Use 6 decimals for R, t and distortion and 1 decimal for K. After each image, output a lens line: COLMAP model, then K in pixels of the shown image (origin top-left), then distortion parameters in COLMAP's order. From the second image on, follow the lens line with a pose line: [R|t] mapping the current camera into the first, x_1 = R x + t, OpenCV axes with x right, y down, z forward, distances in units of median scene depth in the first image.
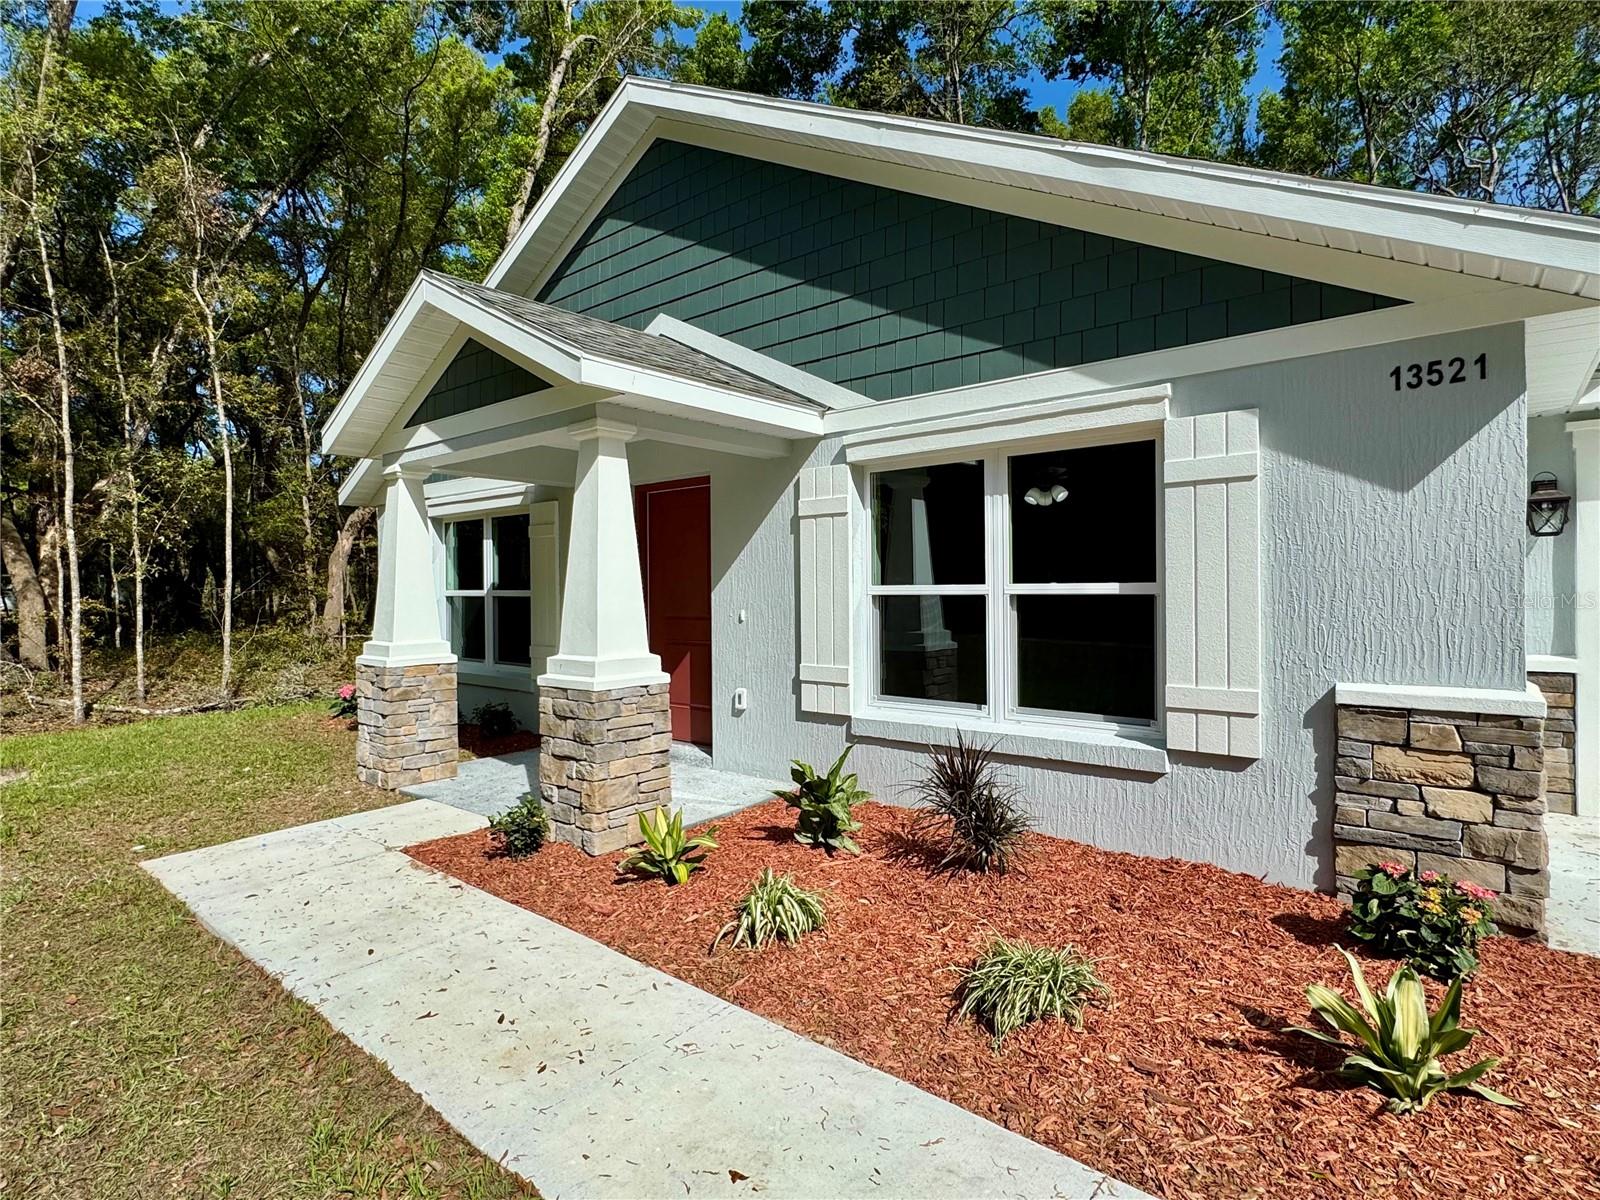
lens RADIAL K [[836.1, 0, 791.2], [0, 836.1, 601.4], [0, 0, 1]] dist [-0.004892, -0.000247]
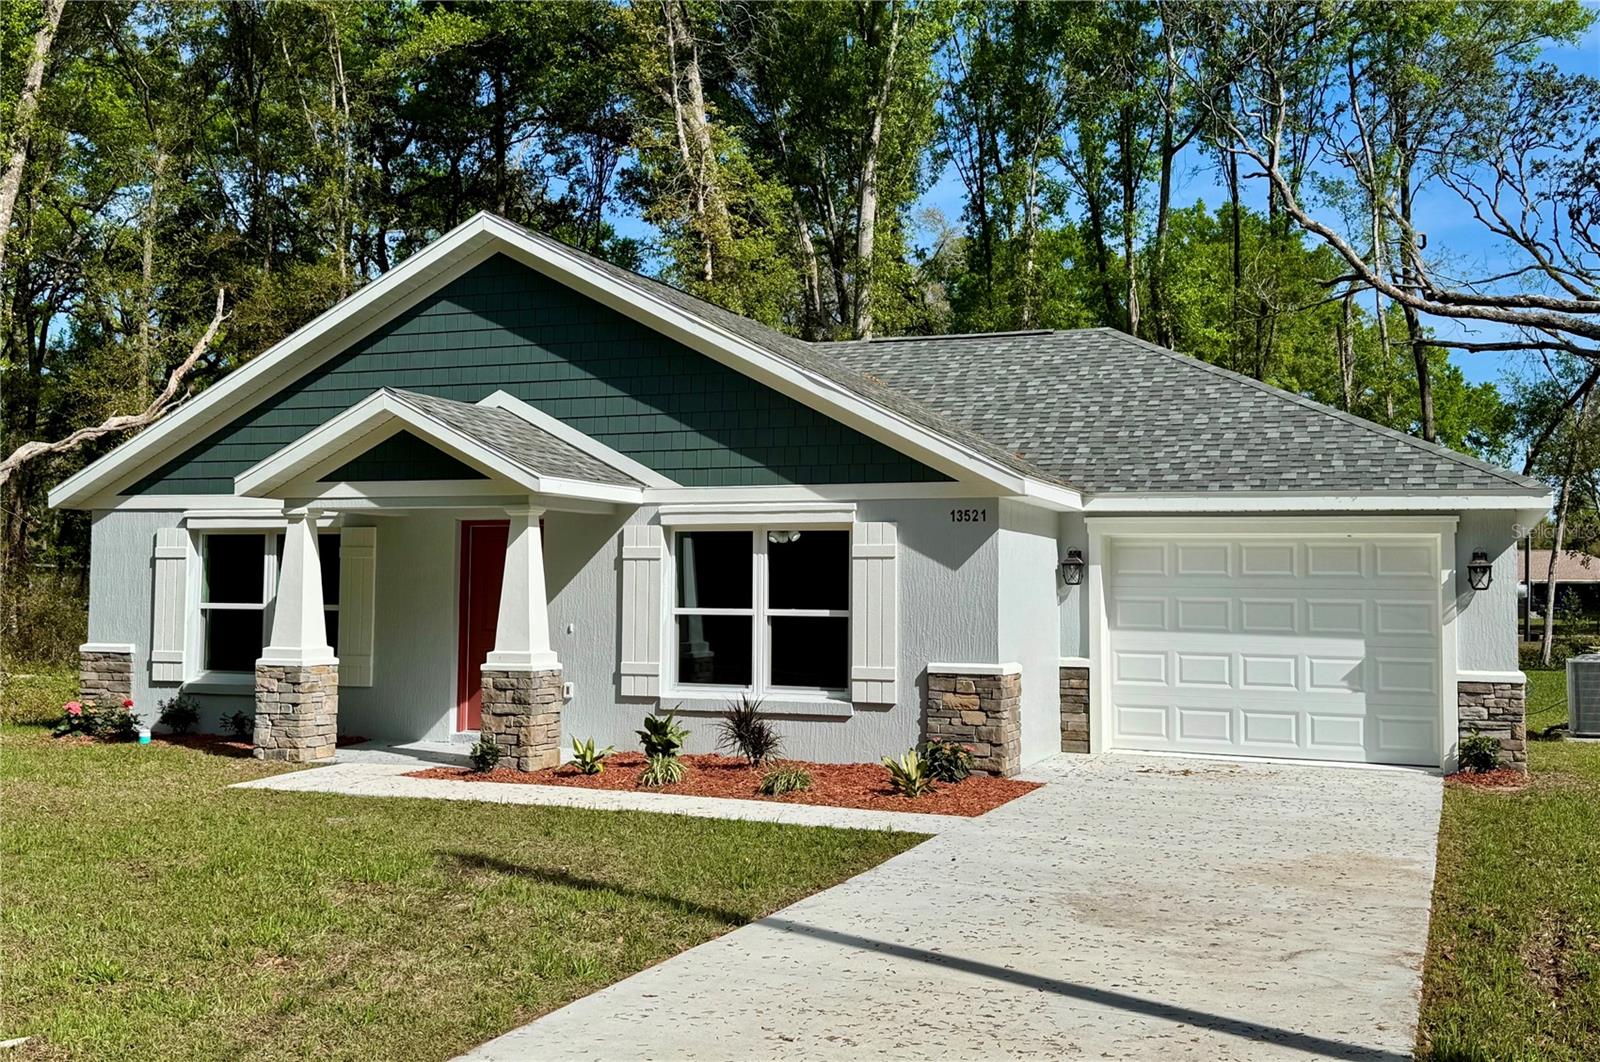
lens RADIAL K [[1597.1, 0, 795.1], [0, 1597.1, 525.6], [0, 0, 1]] dist [0.128861, 0.000000]
pose [[0.948092, 0.030746, 0.316507, -0.708364], [-0.013053, 0.998239, -0.057868, -0.004320], [-0.317729, 0.050733, 0.946823, -2.061461]]
